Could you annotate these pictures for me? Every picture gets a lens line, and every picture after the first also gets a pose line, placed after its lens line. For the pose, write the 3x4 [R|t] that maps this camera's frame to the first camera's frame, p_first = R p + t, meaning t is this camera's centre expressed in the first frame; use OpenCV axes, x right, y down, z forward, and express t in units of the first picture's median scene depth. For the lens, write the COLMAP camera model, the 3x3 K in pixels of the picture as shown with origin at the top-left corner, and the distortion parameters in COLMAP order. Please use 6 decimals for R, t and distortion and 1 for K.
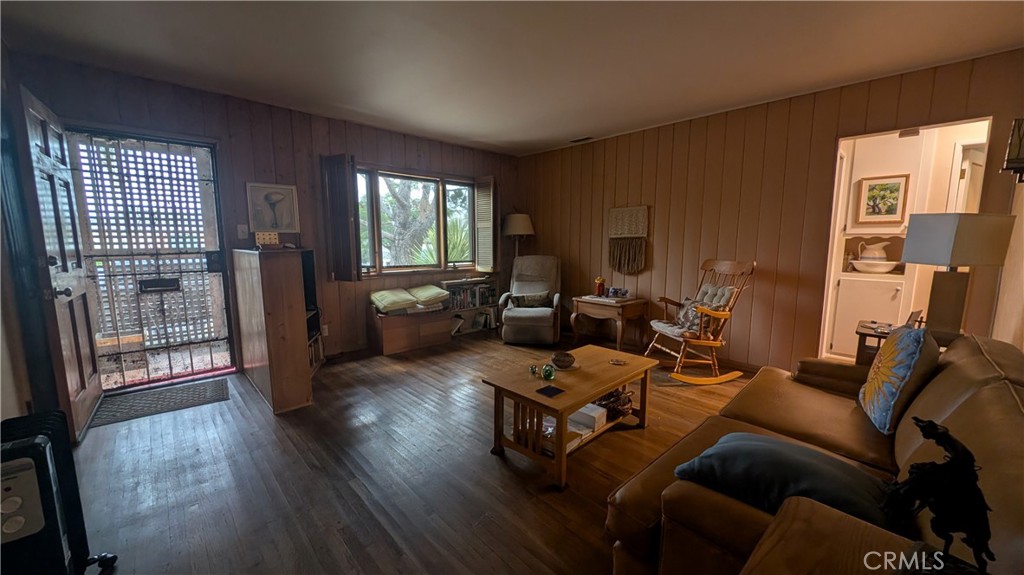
lens RADIAL K [[382.4, 0, 512.0], [0, 382.4, 287.5], [0, 0, 1]] dist [0.005184, -0.000515]
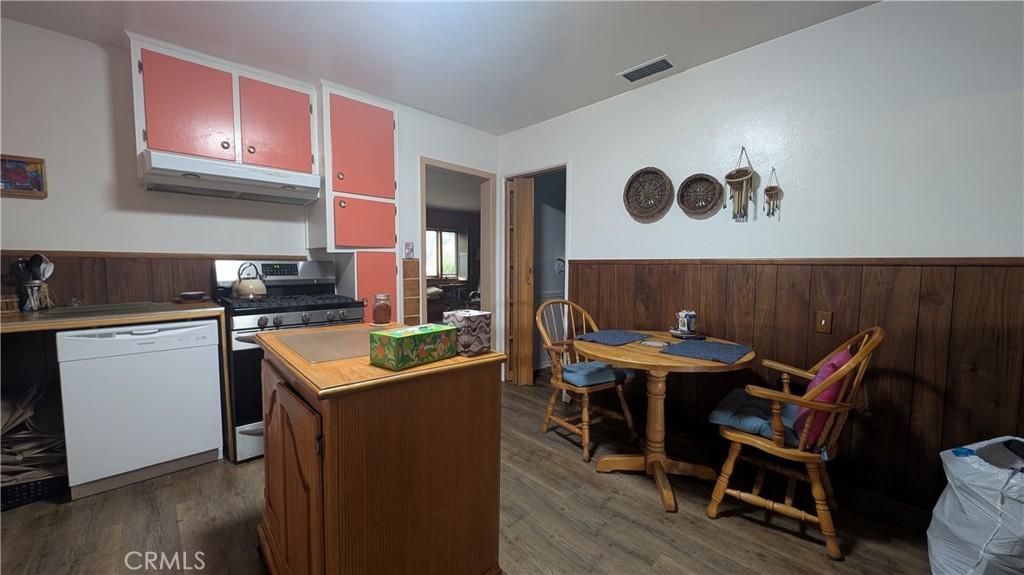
lens RADIAL K [[382.4, 0, 512.0], [0, 382.4, 287.5], [0, 0, 1]] dist [0.005184, -0.000515]
pose [[0.999869, 0.004489, 0.015531, 0.129592], [-0.003457, 0.997826, -0.065818, 0.109424], [-0.015793, 0.065755, 0.997711, -0.786359]]
